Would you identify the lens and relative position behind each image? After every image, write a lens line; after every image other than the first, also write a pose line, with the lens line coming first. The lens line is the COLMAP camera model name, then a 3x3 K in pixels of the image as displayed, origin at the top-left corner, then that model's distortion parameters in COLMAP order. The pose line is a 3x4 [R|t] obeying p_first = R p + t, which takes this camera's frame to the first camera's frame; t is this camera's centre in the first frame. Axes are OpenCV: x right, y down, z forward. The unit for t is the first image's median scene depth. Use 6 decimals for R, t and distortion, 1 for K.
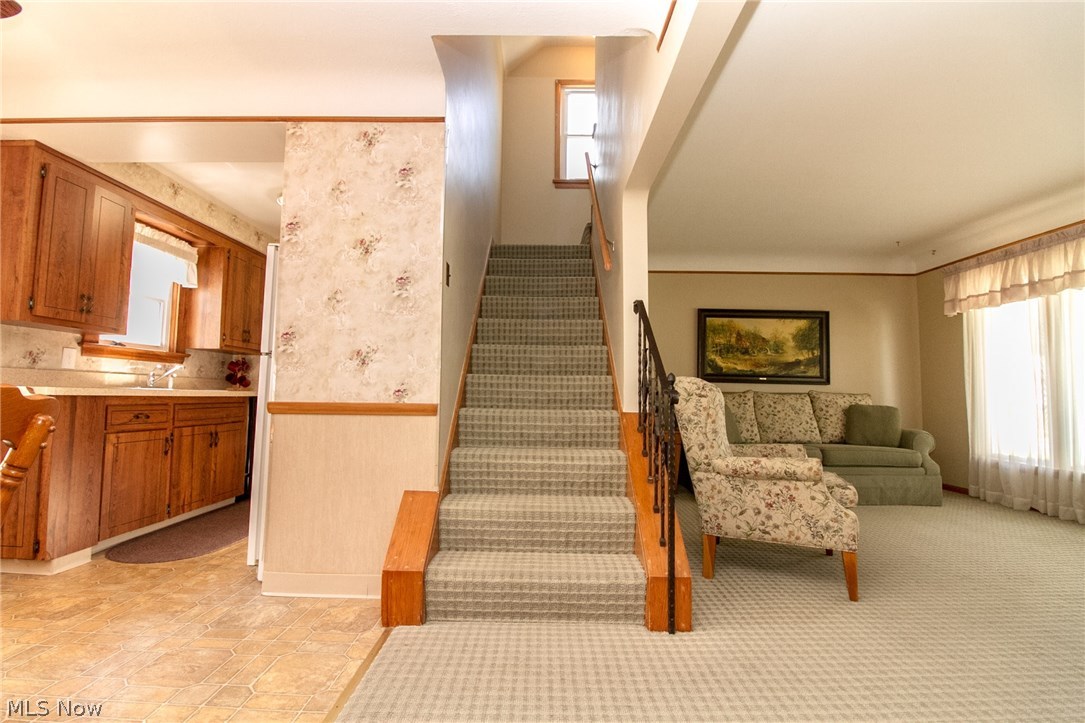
lens RADIAL K [[502.2, 0, 536.0], [0, 502.2, 361.1], [0, 0, 1]] dist [-0.004163, -0.009838]
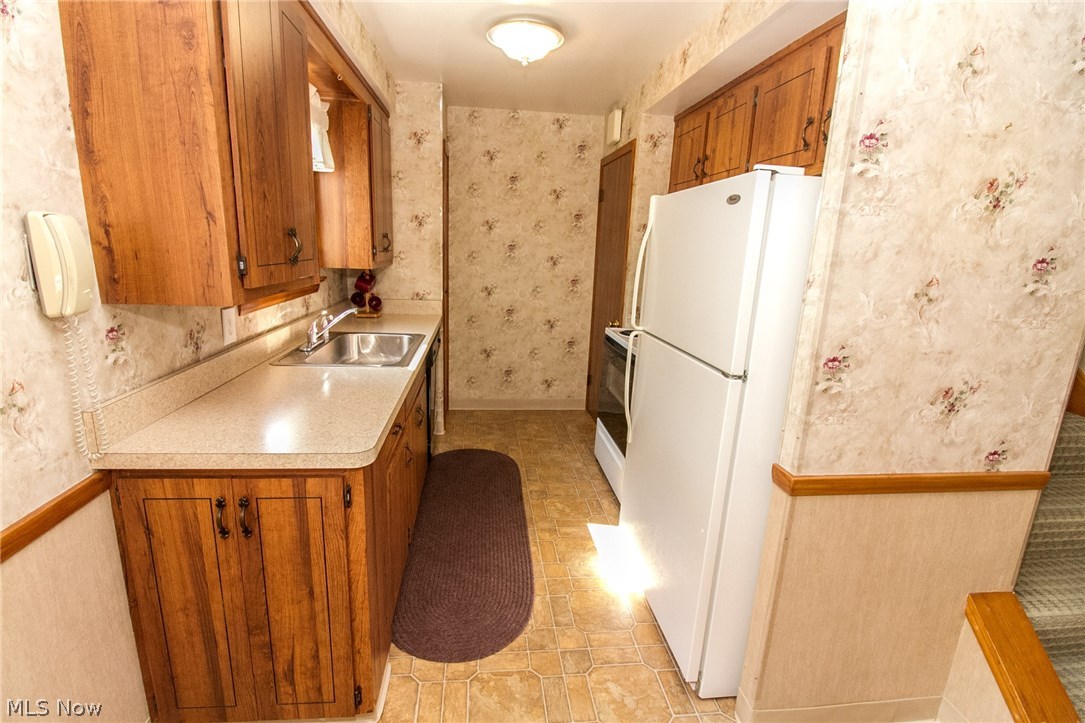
lens RADIAL K [[502.2, 0, 538.2], [0, 502.2, 361.9], [0, 0, 1]] dist [-0.004163, -0.009838]
pose [[0.992384, -0.004786, 0.123093, -0.480292], [-0.032054, 0.954791, 0.295544, -0.110000], [-0.118942, -0.297239, 0.947366, 0.287883]]
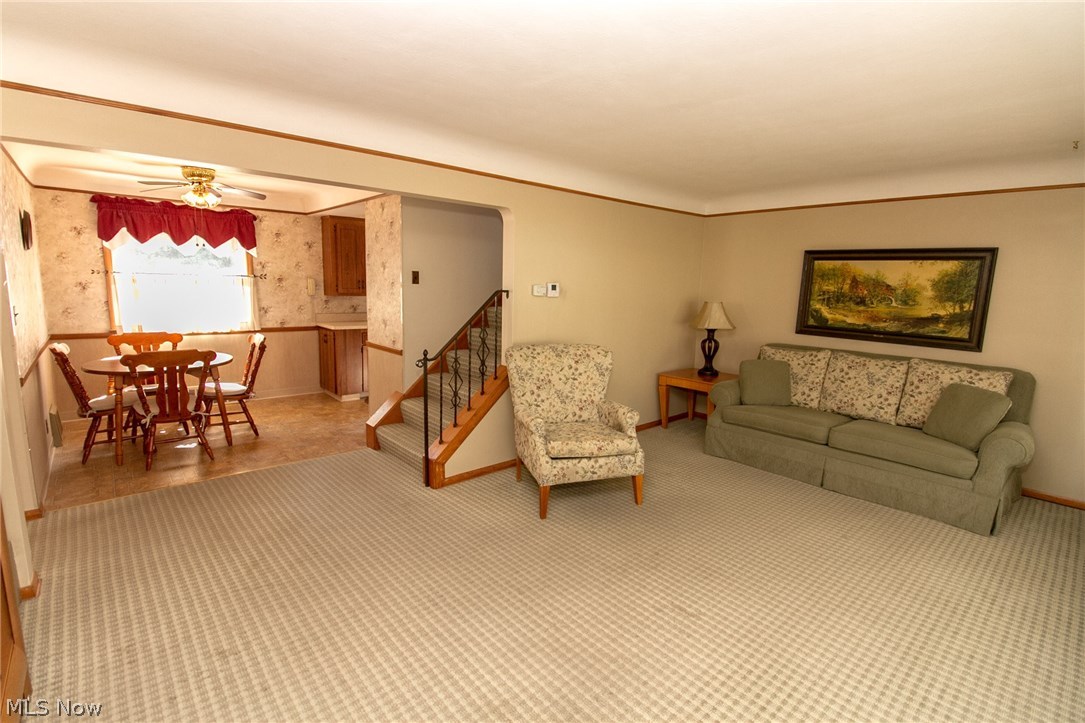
lens RADIAL K [[502.2, 0, 537.4], [0, 502.2, 361.6], [0, 0, 1]] dist [-0.004163, -0.009838]
pose [[0.669062, 0.119868, -0.733477, 0.845794], [0.032353, 0.981275, 0.189876, -0.119047], [0.742502, -0.150769, 0.652655, 0.065288]]
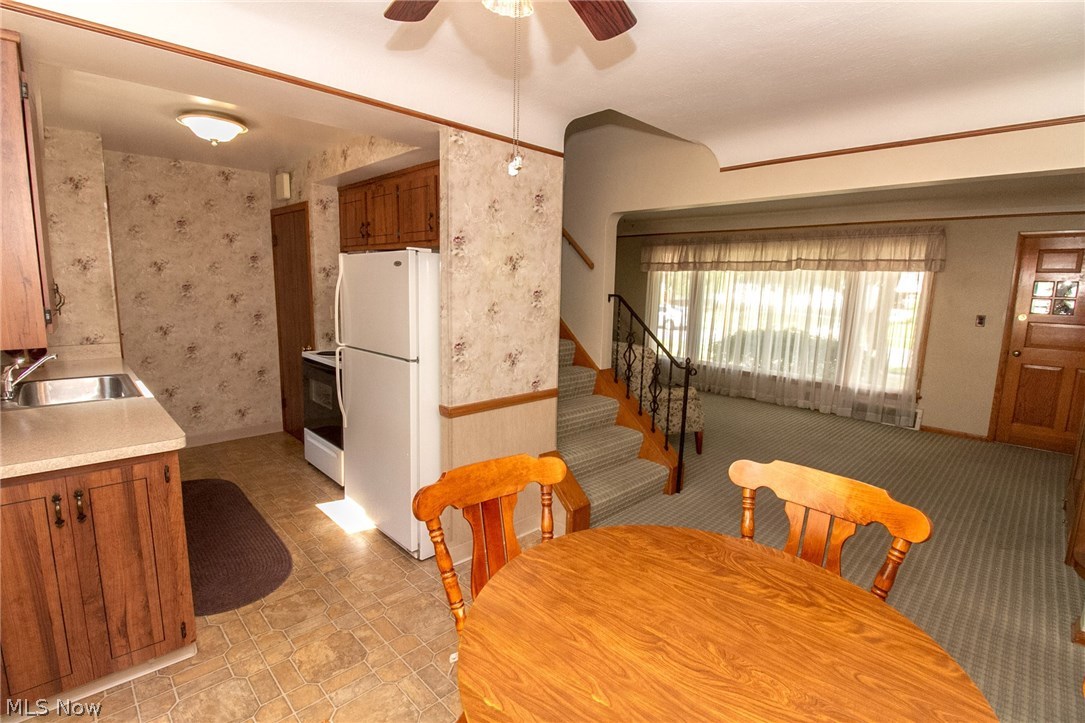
lens RADIAL K [[502.2, 0, 536.8], [0, 502.2, 361.7], [0, 0, 1]] dist [-0.004163, -0.009838]
pose [[0.714326, -0.106984, 0.691587, -0.616551], [-0.058851, 0.975561, 0.211699, -0.140693], [-0.697334, -0.191923, 0.690572, 0.070434]]
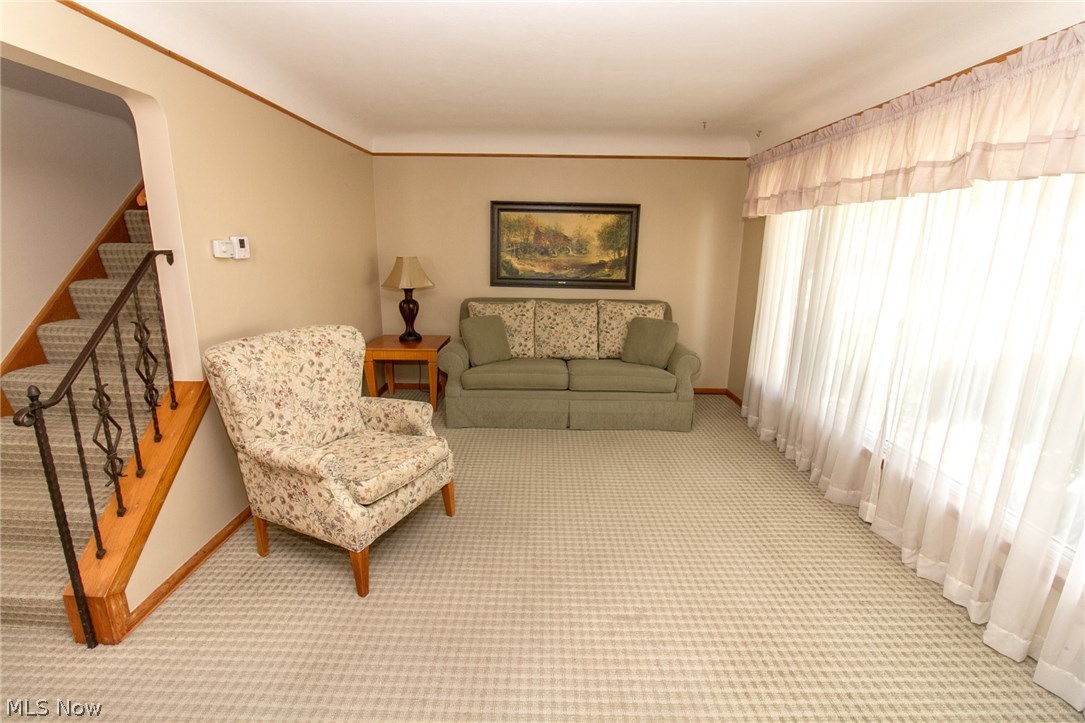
lens RADIAL K [[502.2, 0, 537.4], [0, 502.2, 360.6], [0, 0, 1]] dist [-0.004163, -0.009838]
pose [[1.000000, 0.000412, -0.000543, 0.506096], [-0.000236, 0.956779, 0.290814, -0.116034], [0.000639, -0.290814, 0.956779, 0.114385]]
